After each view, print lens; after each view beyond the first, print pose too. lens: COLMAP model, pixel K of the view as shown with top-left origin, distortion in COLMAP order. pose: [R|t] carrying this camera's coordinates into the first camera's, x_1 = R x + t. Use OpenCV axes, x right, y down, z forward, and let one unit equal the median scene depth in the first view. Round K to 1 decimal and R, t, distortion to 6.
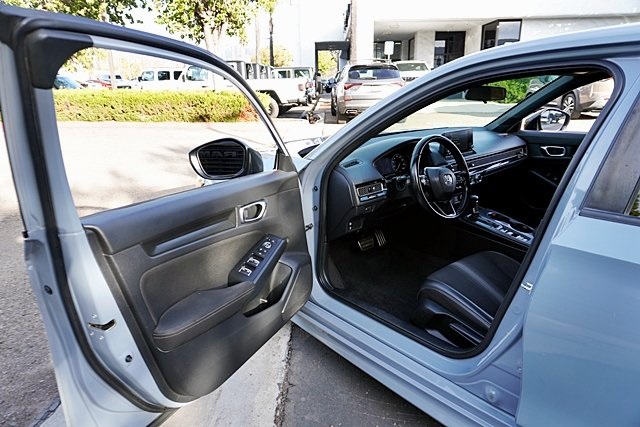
lens RADIAL K [[441.0, 0, 320.0], [0, 441.0, 223.8], [0, 0, 1]] dist [0.004242, 0.004371]
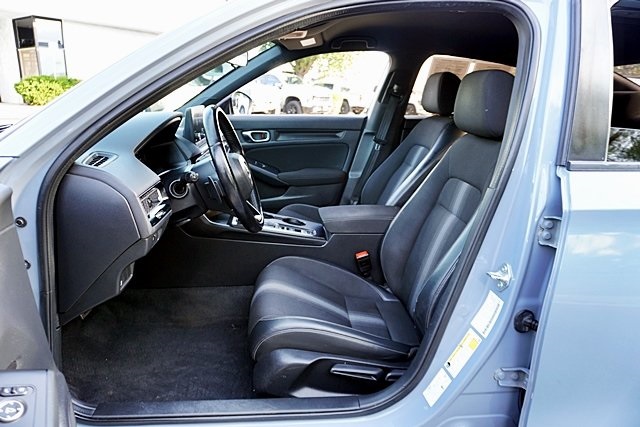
lens RADIAL K [[441.0, 0, 320.0], [0, 441.0, 223.8], [0, 0, 1]] dist [0.004242, 0.004371]
pose [[0.597550, -0.200482, 0.776364, -0.136174], [0.220248, 0.972034, 0.081490, -0.036287], [-0.770990, 0.122298, 0.624994, 0.366092]]
